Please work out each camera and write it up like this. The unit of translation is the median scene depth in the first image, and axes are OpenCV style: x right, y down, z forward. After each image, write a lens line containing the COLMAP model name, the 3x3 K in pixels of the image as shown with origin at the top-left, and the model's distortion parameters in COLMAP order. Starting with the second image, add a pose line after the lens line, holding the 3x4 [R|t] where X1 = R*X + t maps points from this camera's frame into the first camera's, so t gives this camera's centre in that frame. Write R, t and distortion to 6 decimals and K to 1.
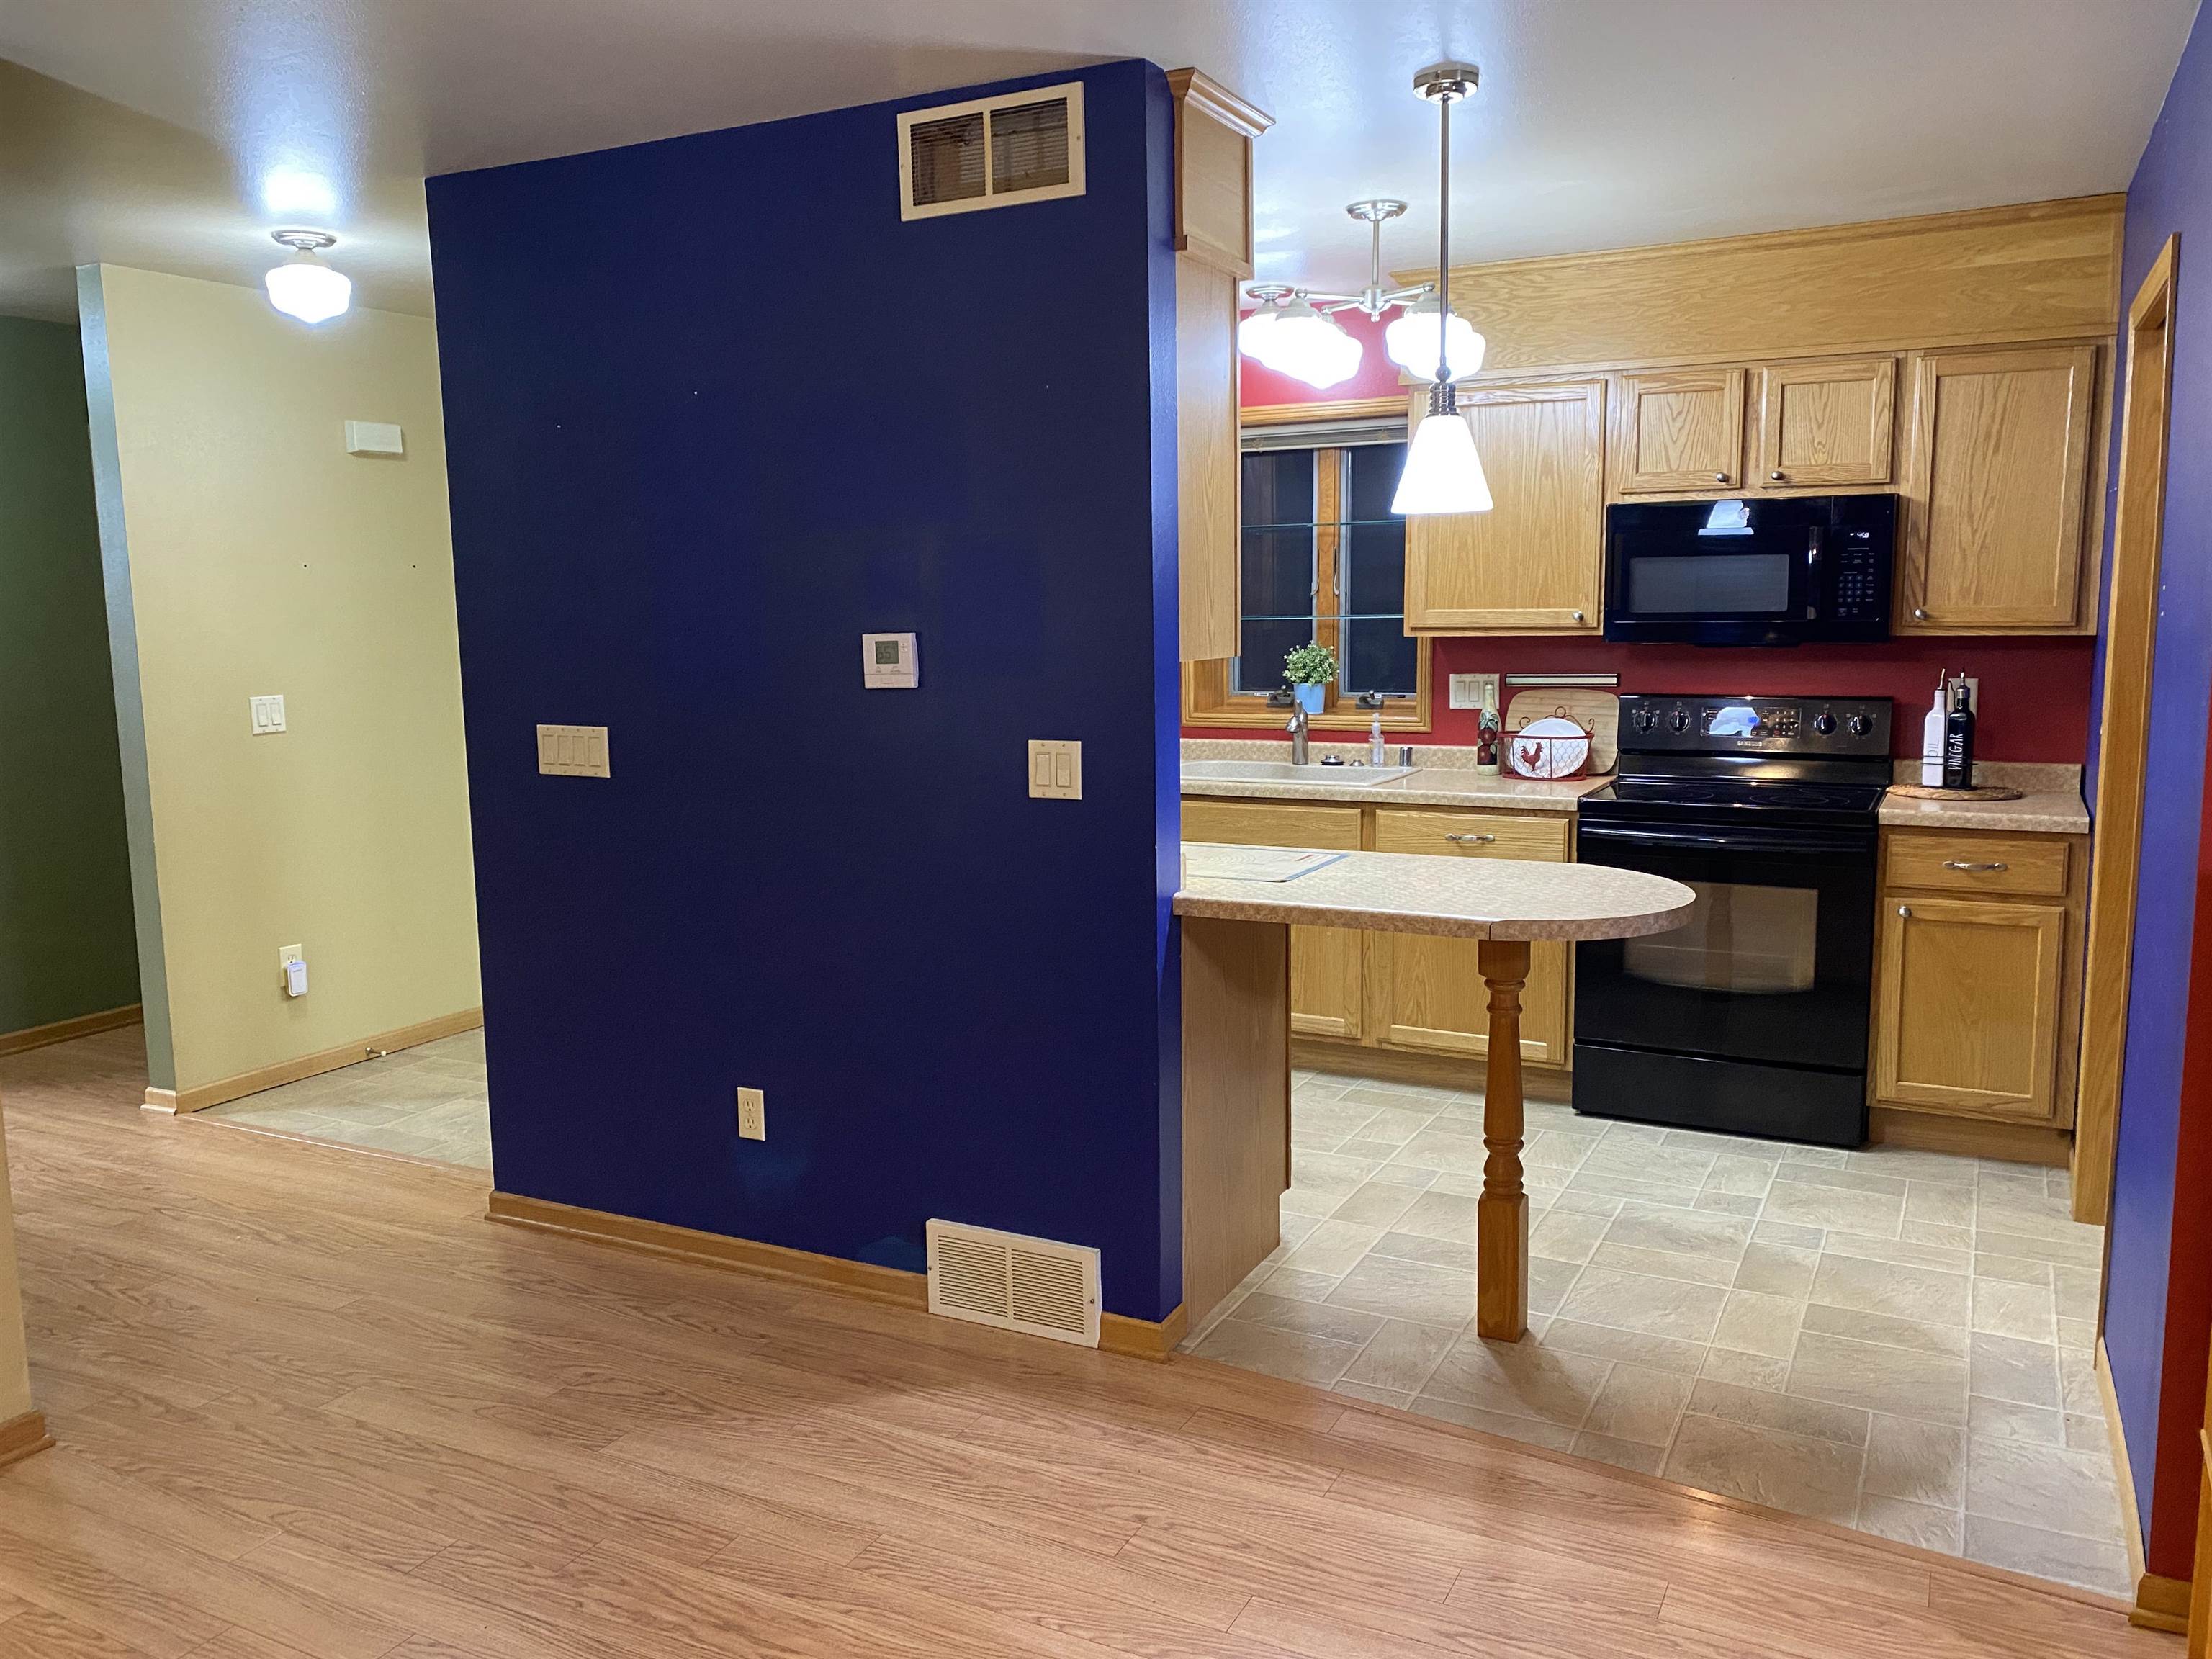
lens RADIAL K [[1686.2, 0, 1103.0], [0, 1686.2, 823.8], [0, 0, 1]] dist [-0.004783, -0.006700]
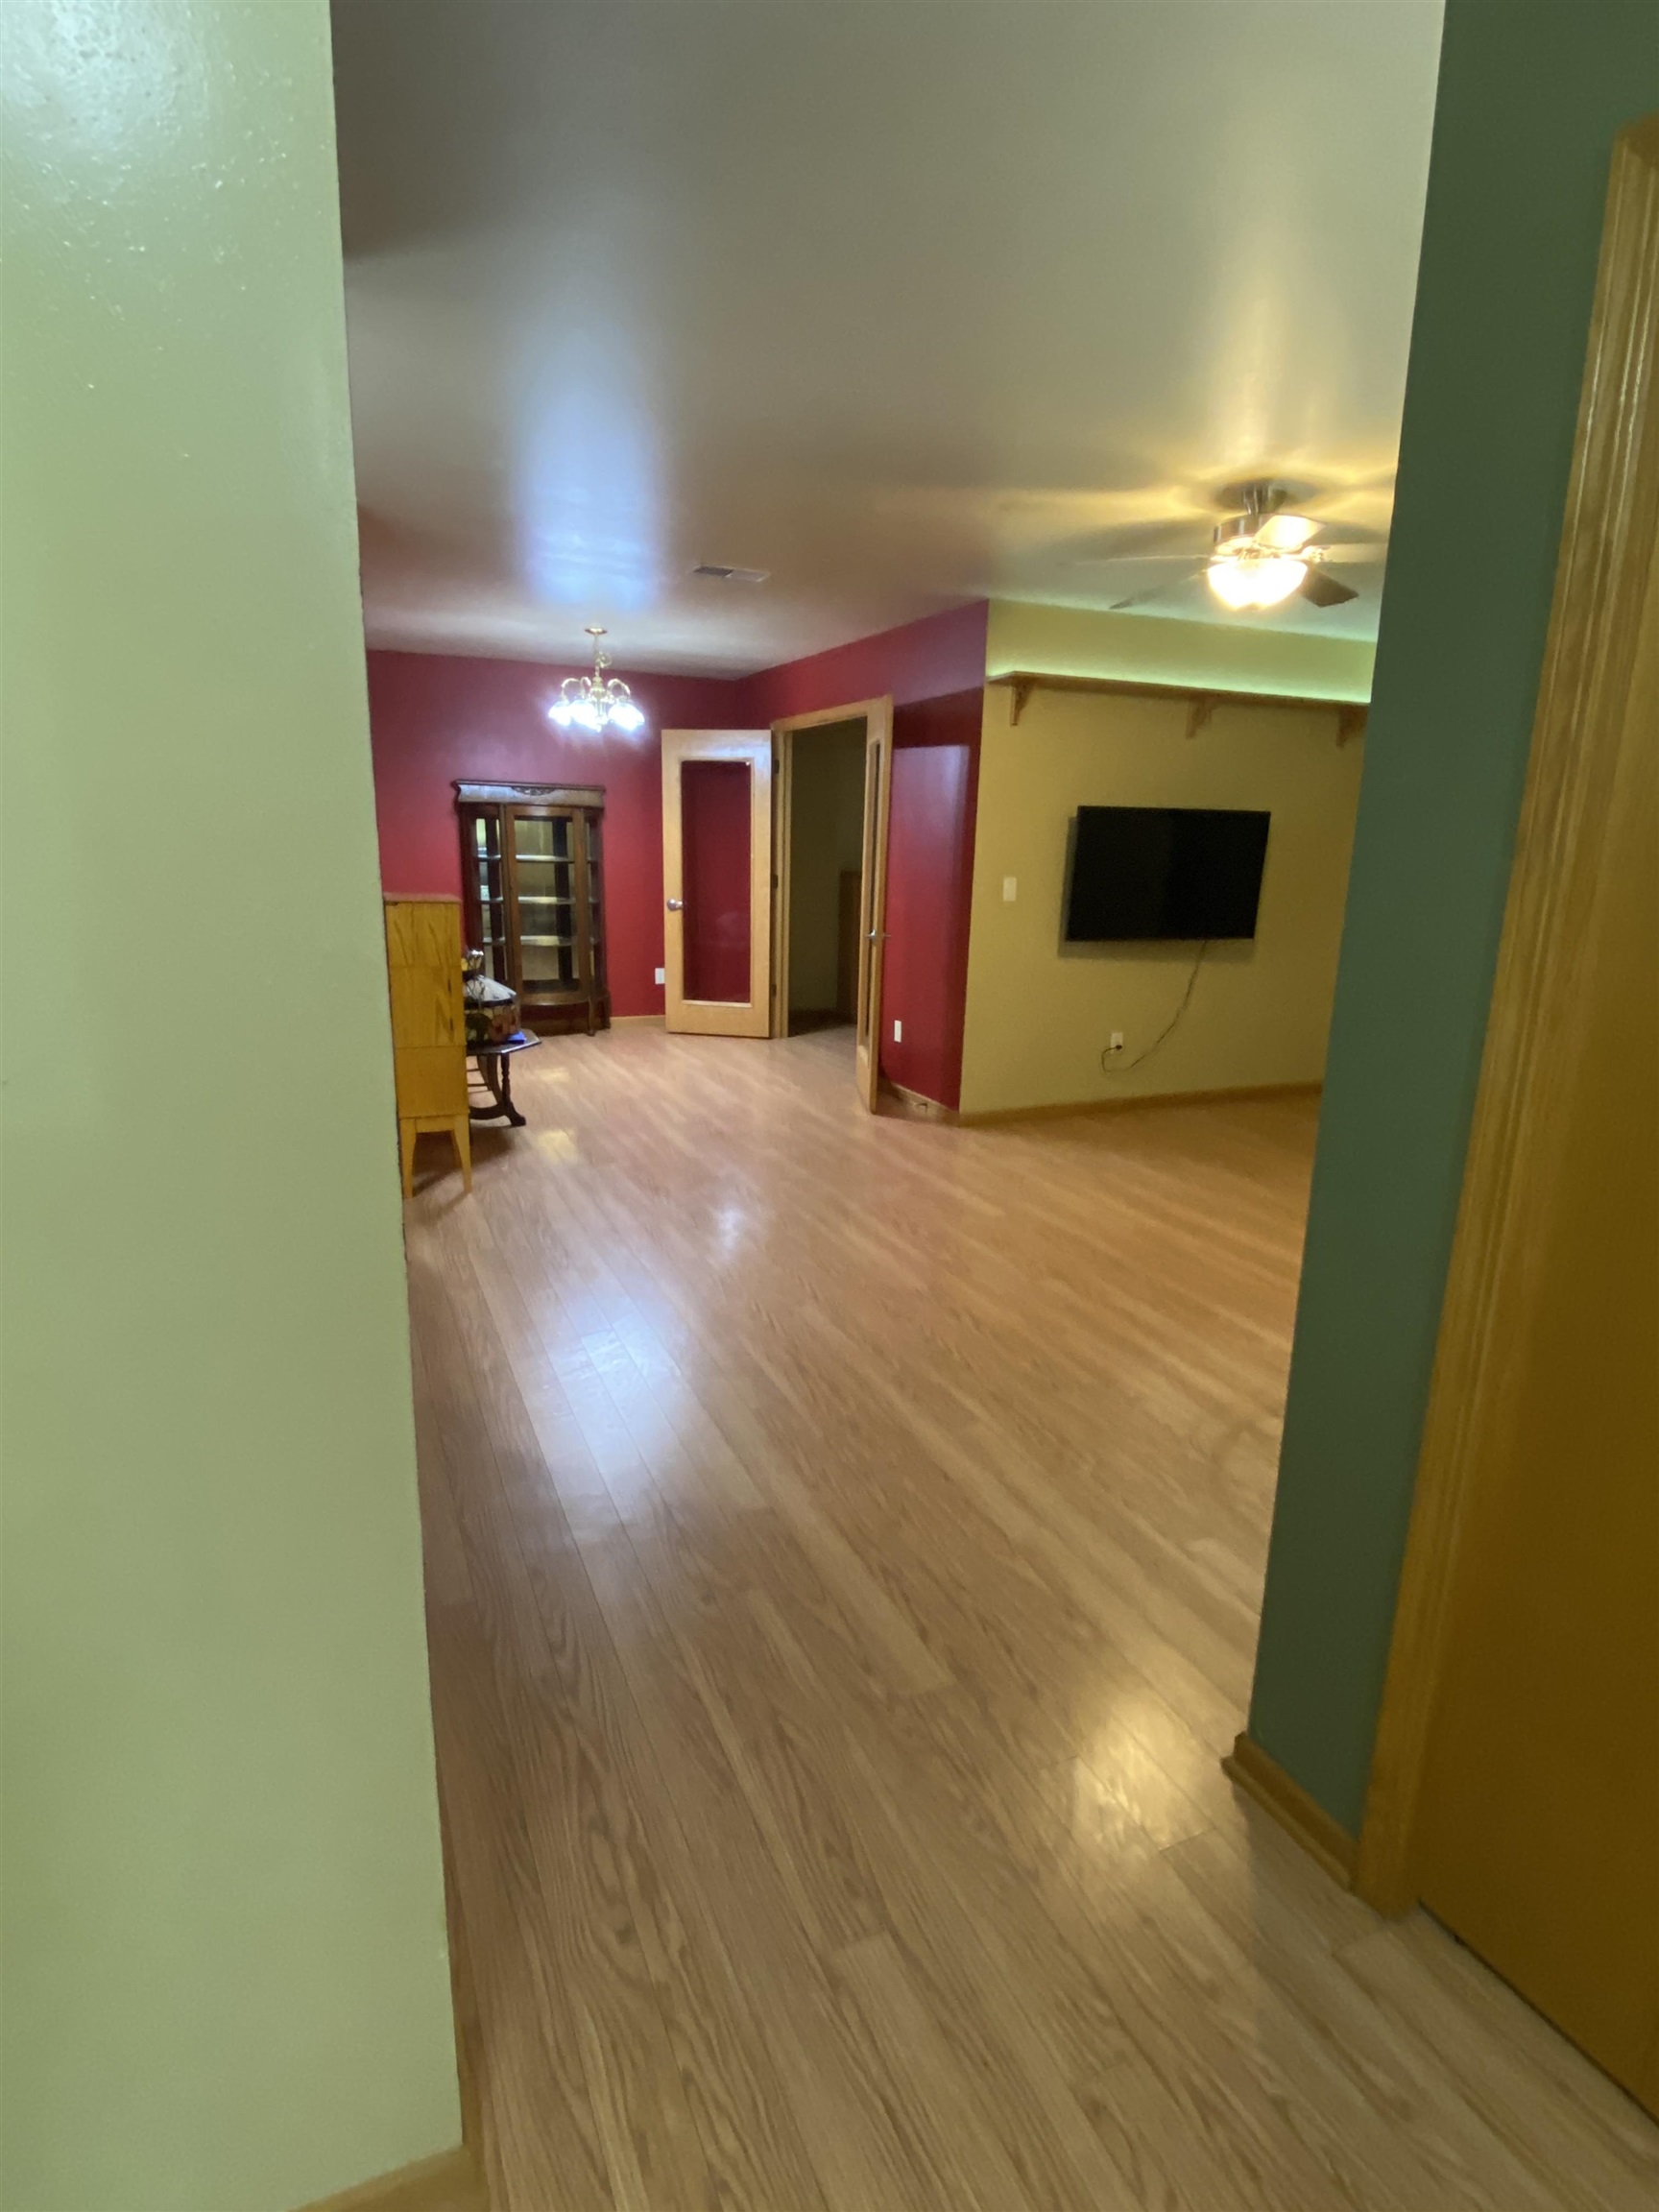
lens RADIAL K [[1148.3, 0, 817.0], [0, 1148.3, 1098.6], [0, 0, 1]] dist [0.003200, -0.003911]
pose [[-0.781122, -0.139568, 0.608580, -0.828837], [0.067840, 0.949955, 0.304930, -0.164485], [-0.620682, 0.279474, -0.732563, 1.578219]]
